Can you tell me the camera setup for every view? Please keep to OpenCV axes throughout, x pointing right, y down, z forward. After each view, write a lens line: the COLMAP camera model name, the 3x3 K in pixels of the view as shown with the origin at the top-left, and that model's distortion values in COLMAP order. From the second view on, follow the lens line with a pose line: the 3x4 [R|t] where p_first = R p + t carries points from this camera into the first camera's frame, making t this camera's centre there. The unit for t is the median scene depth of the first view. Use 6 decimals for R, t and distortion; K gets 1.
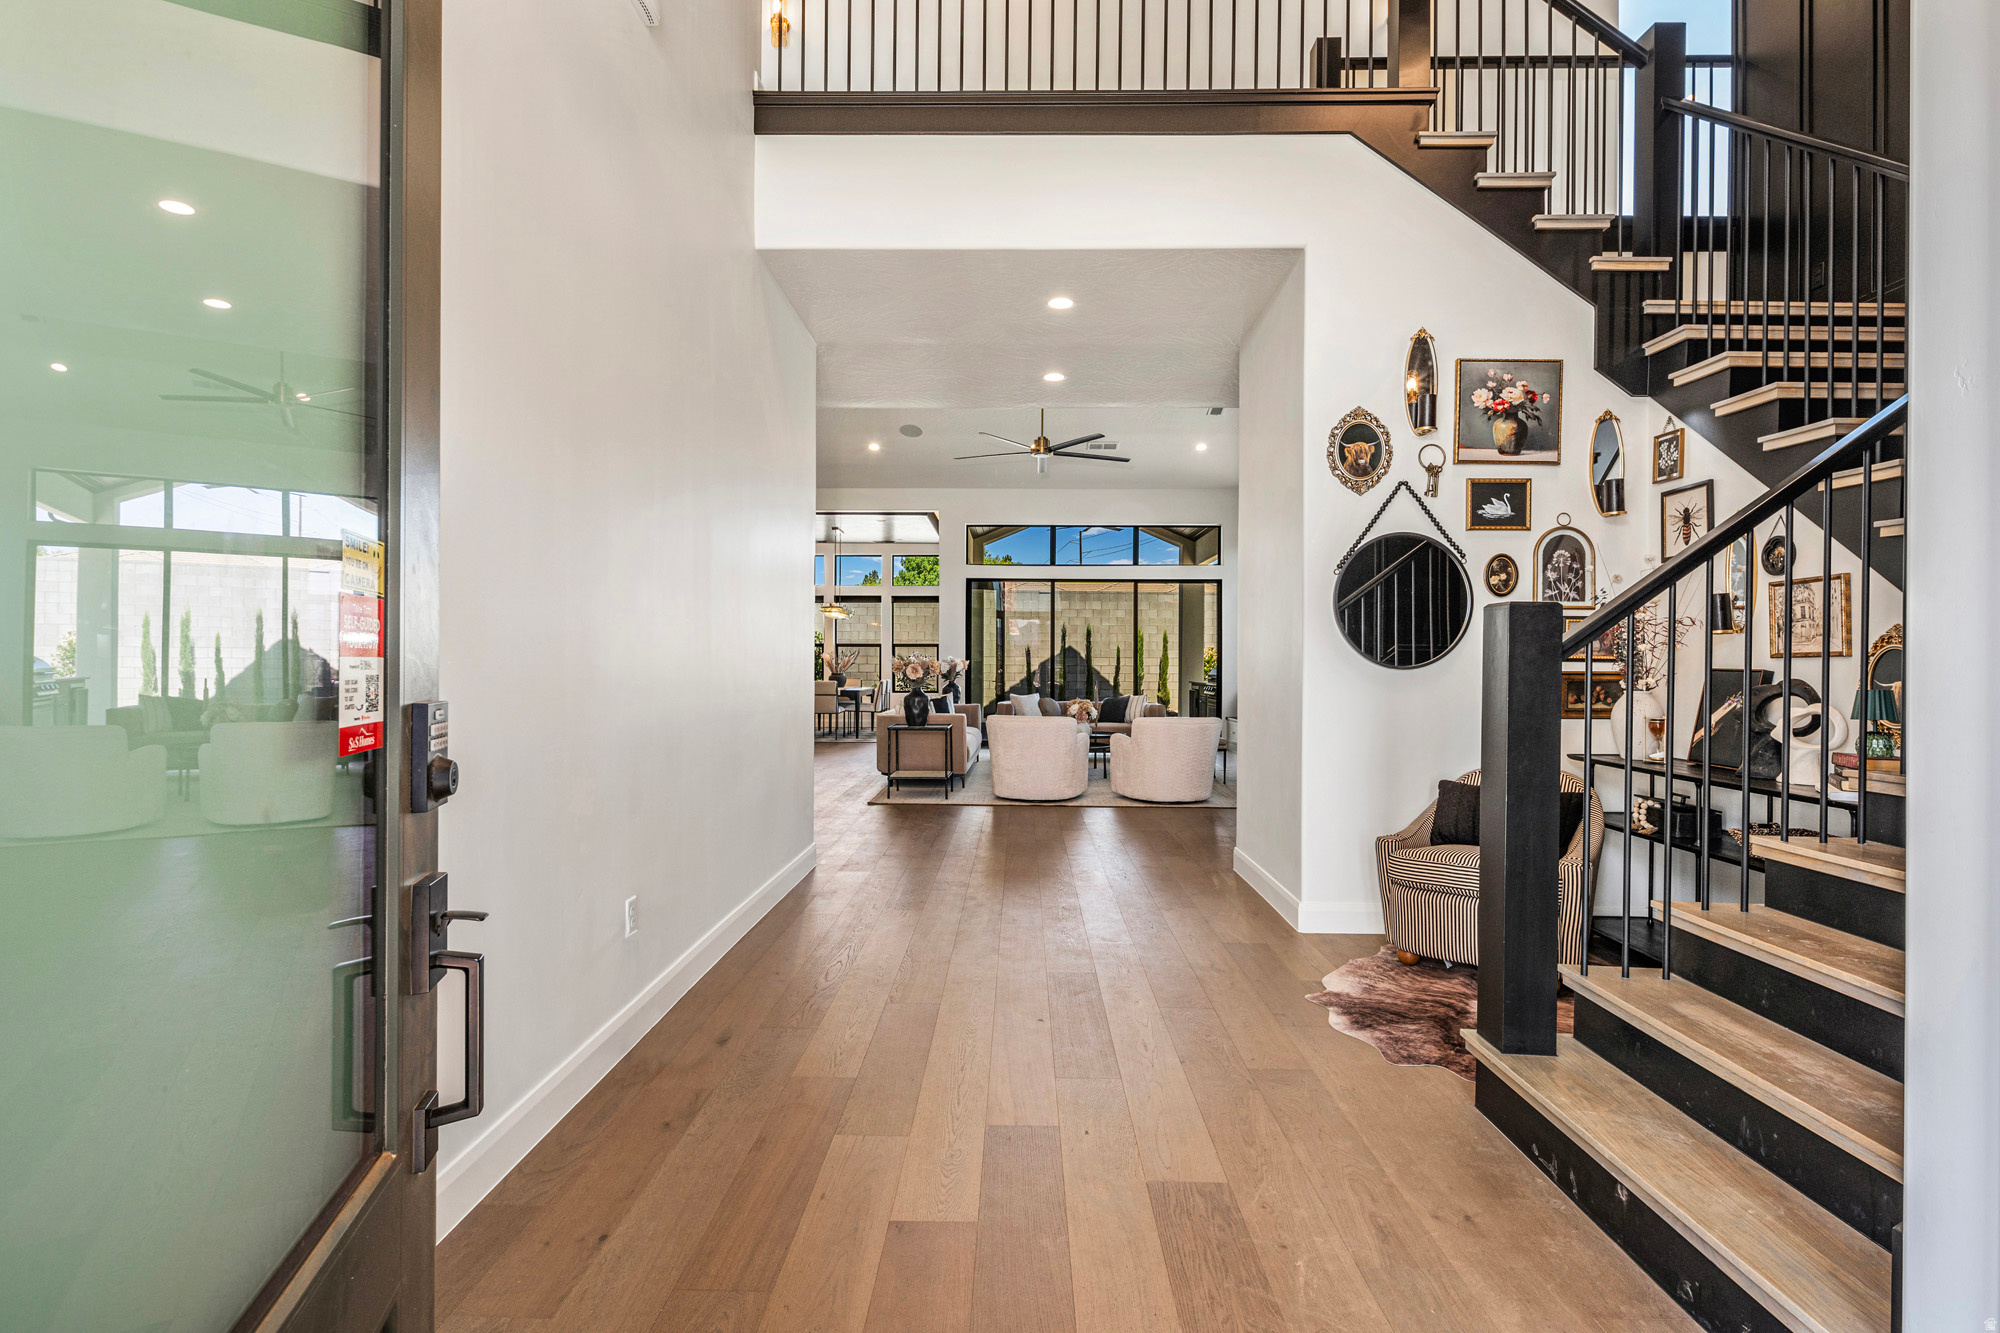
lens RADIAL K [[994.9, 0, 1001.3], [0, 994.9, 662.4], [0, 0, 1]] dist [0.001704, -0.000617]
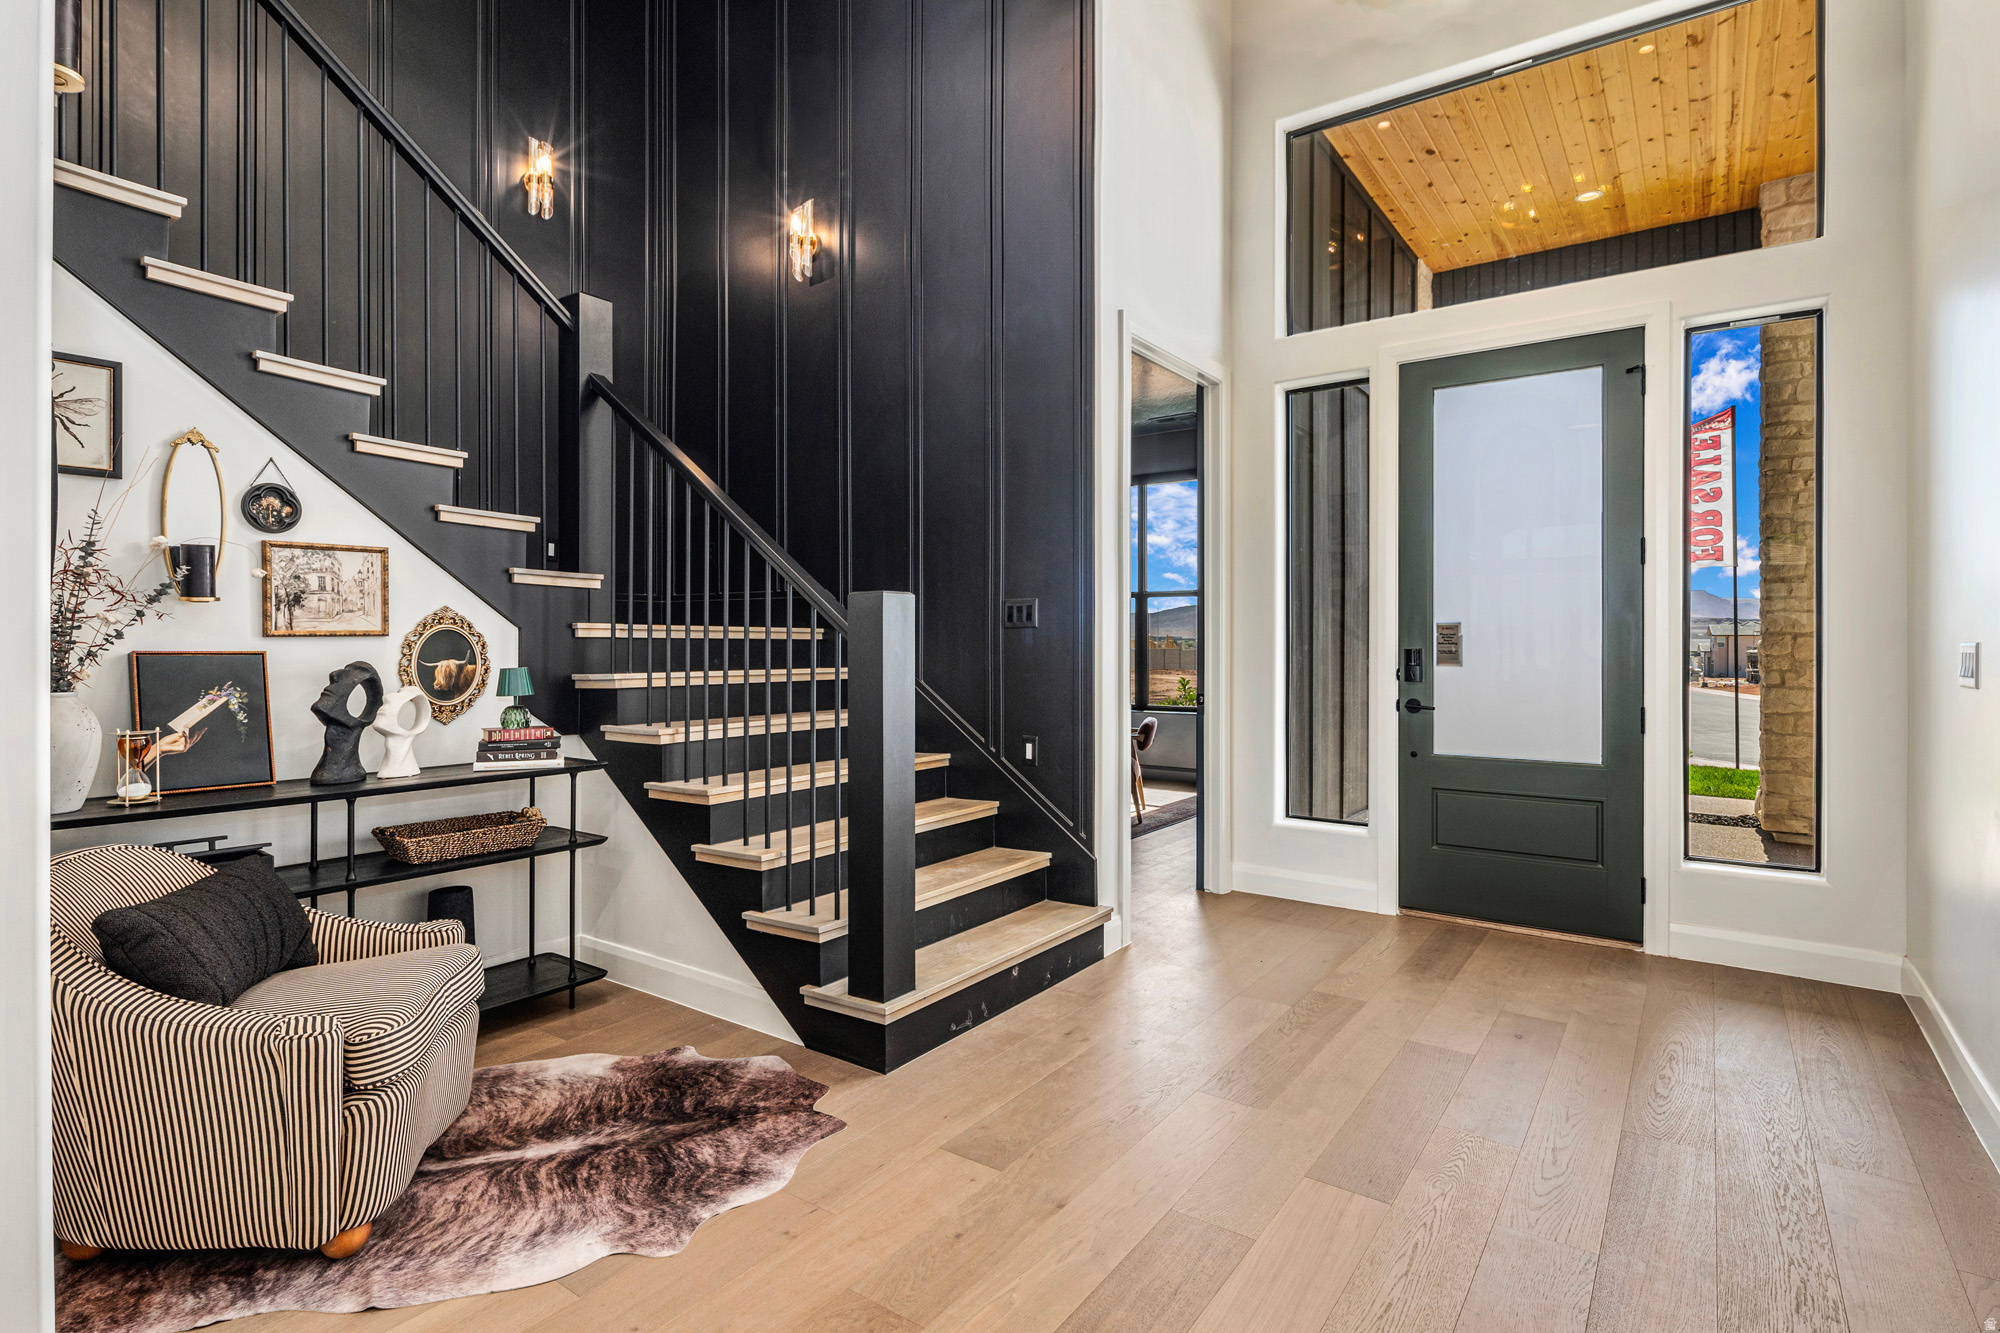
lens RADIAL K [[994.9, 0, 996.1], [0, 994.9, 659.0], [0, 0, 1]] dist [0.001704, -0.000617]
pose [[-0.829353, -0.007440, 0.558676, -0.144176], [-0.001126, 0.999932, 0.011645, 0.006582], [-0.558724, 0.009029, -0.829304, 1.393969]]
